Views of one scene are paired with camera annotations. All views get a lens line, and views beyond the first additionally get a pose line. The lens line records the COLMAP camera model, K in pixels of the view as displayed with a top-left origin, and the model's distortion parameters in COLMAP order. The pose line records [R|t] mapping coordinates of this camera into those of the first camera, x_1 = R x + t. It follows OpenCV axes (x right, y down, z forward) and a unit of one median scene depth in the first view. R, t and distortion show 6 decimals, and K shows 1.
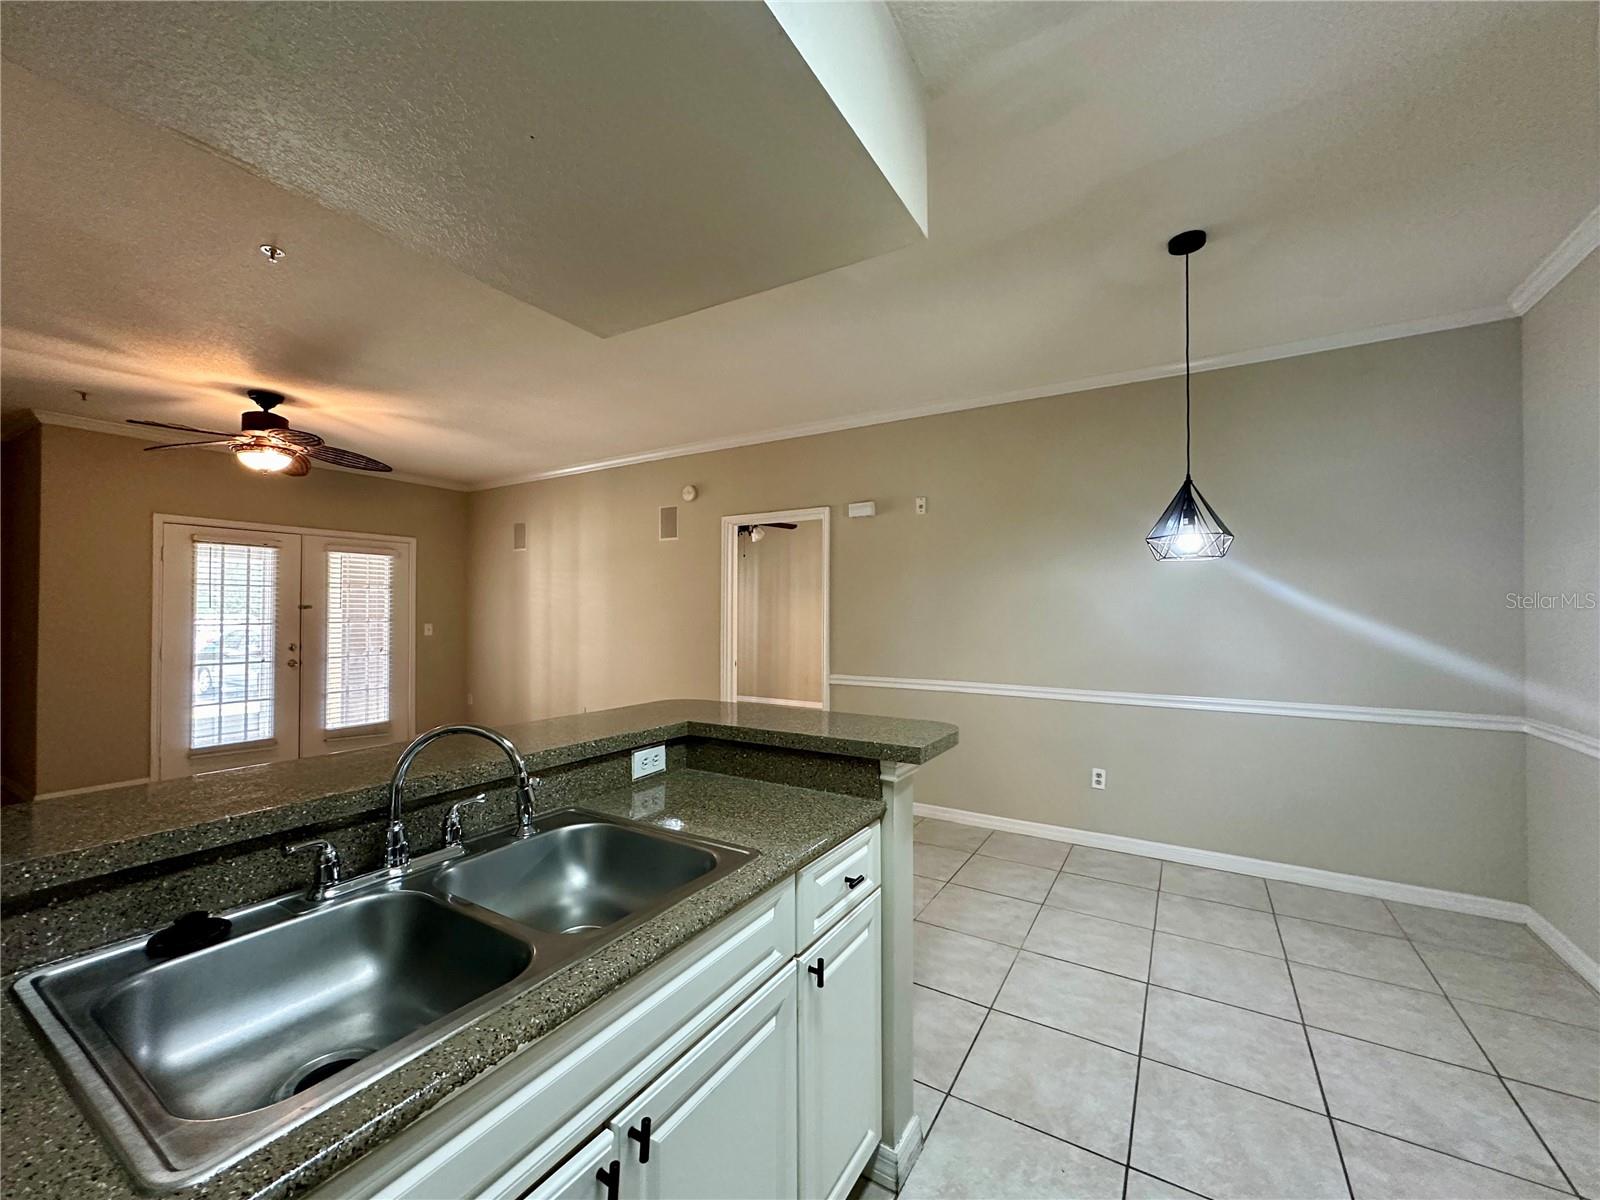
lens RADIAL K [[639.7, 0, 802.3], [0, 639.7, 598.4], [0, 0, 1]] dist [-0.001891, 0.000484]
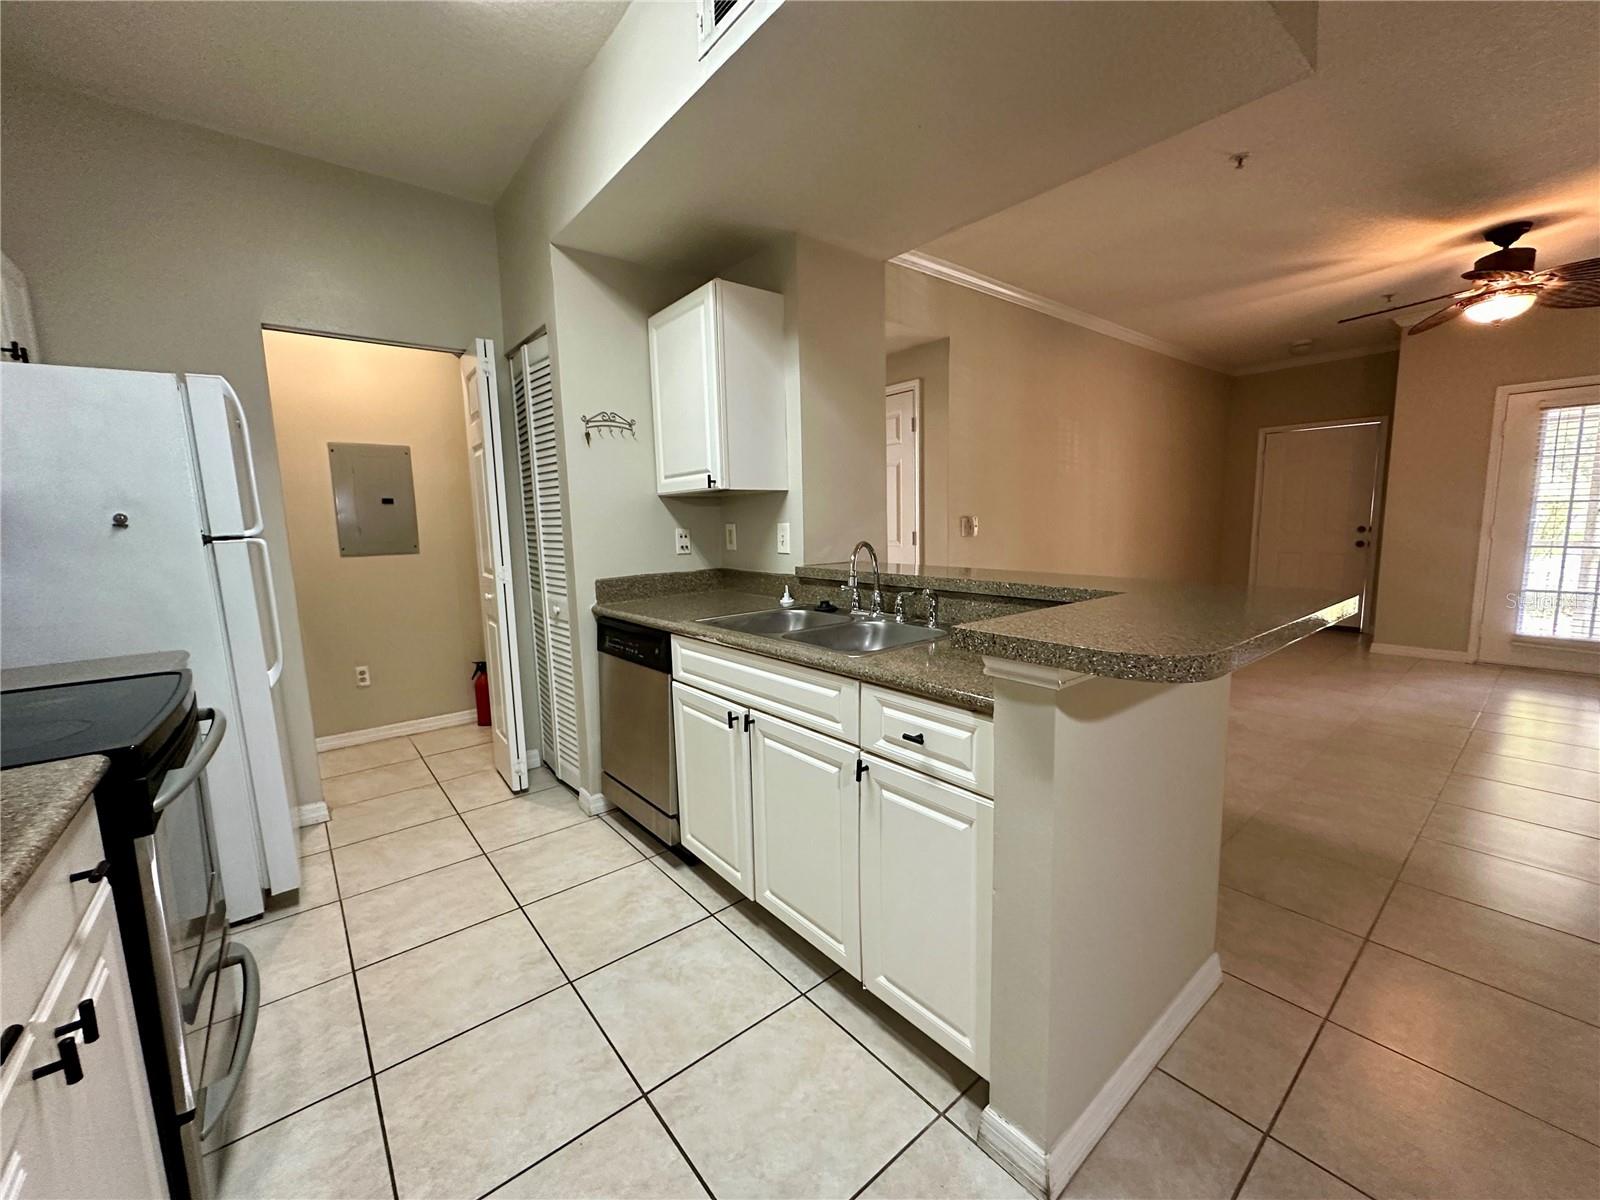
lens RADIAL K [[639.7, 0, 800.5], [0, 639.7, 600.0], [0, 0, 1]] dist [-0.001891, 0.000484]
pose [[-0.330437, 0.125835, -0.935402, 0.319820], [0.039148, 0.992047, 0.119626, 0.034659], [0.943016, 0.002910, -0.332735, 0.363034]]
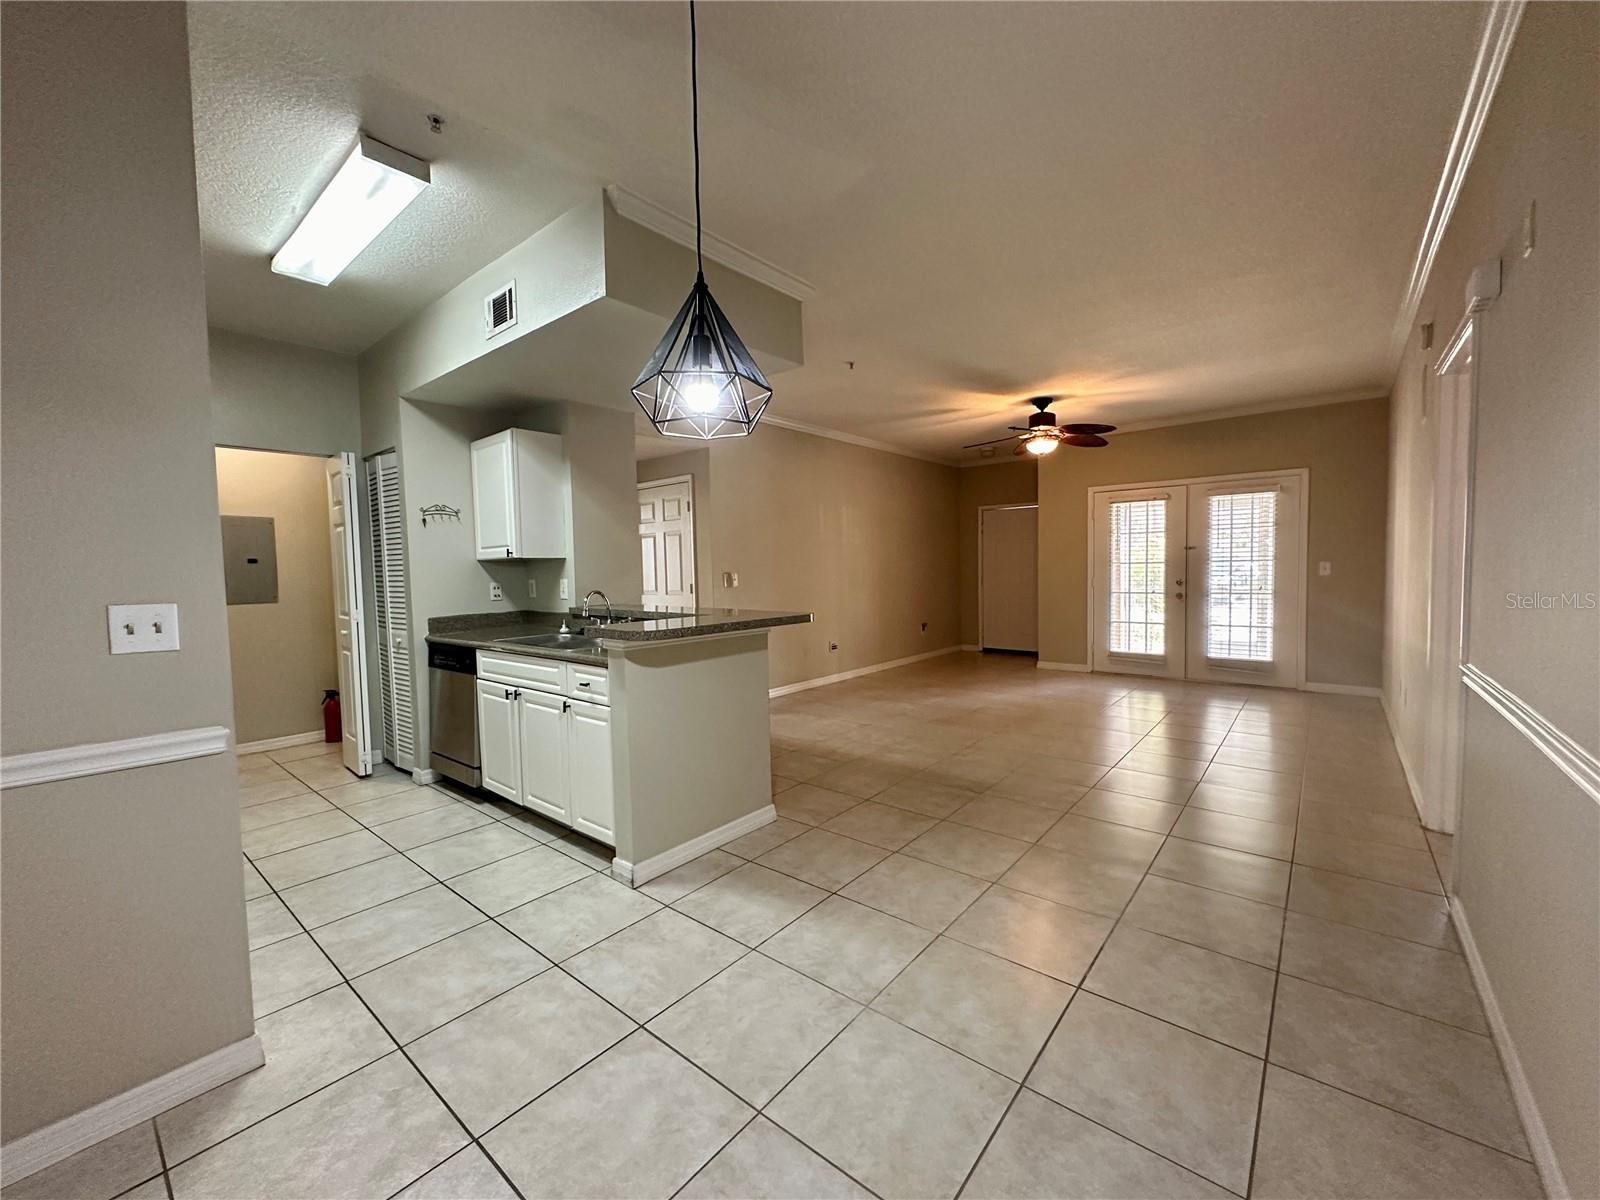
lens RADIAL K [[639.7, 0, 801.1], [0, 639.7, 599.8], [0, 0, 1]] dist [-0.001891, 0.000484]
pose [[-0.144044, 0.053129, -0.988144, 0.614032], [0.038097, 0.998115, 0.048111, 0.032800], [0.988838, -0.030715, -0.145797, 0.619191]]
